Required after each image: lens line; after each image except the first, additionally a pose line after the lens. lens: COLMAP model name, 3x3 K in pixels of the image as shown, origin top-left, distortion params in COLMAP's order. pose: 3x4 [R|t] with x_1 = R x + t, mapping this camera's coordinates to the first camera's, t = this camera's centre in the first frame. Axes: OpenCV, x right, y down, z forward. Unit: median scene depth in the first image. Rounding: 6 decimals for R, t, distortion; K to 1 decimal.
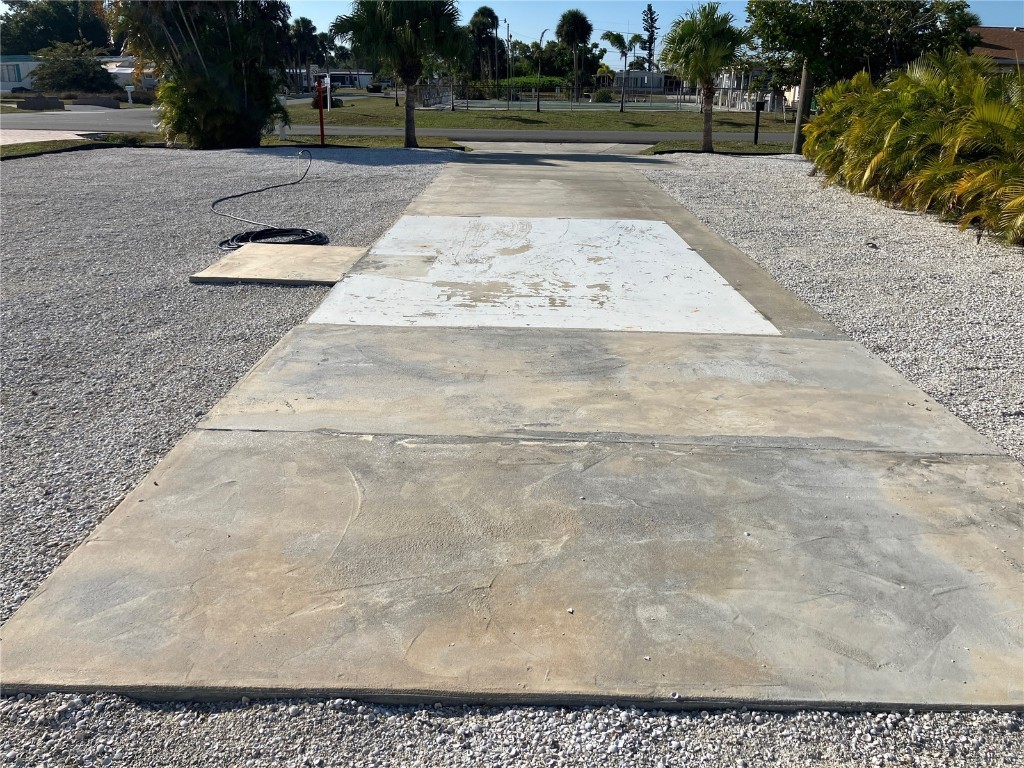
lens RADIAL K [[848.9, 0, 511.8], [0, 848.9, 383.4], [0, 0, 1]] dist [0.041102, -0.029332]
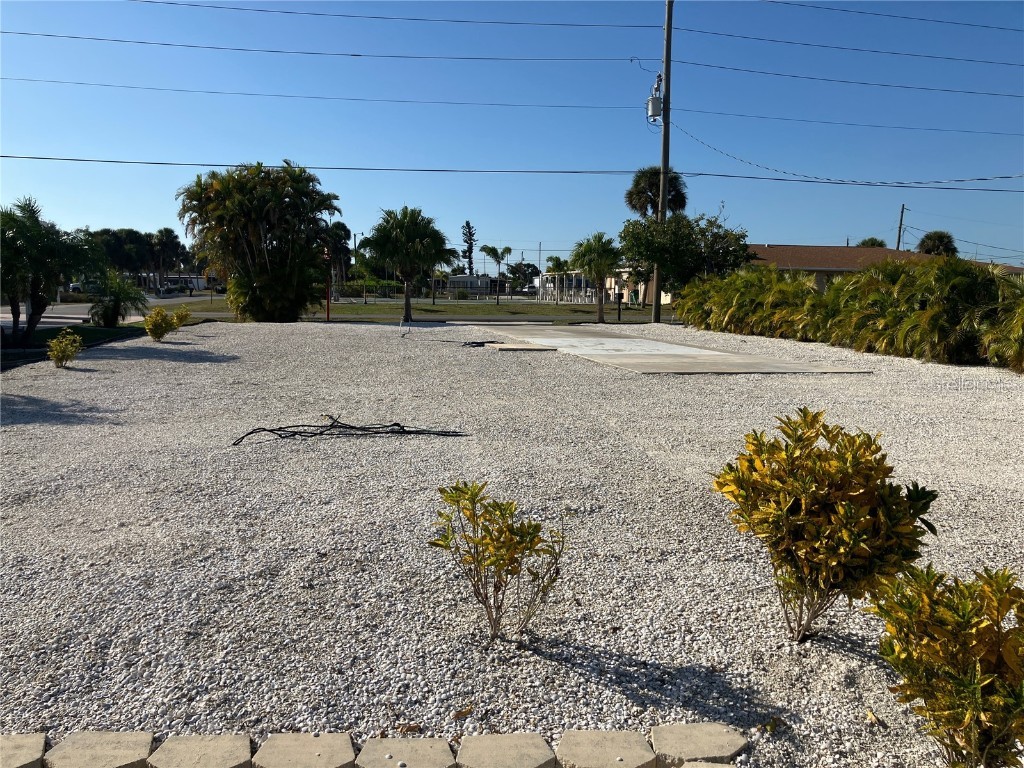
lens RADIAL K [[848.9, 0, 512.1], [0, 848.9, 383.7], [0, 0, 1]] dist [0.041102, -0.029332]
pose [[0.976239, -0.023893, 0.215375, -0.239220], [0.071394, 0.973874, -0.215575, 0.139829], [-0.204597, 0.225829, 0.952440, -0.360456]]
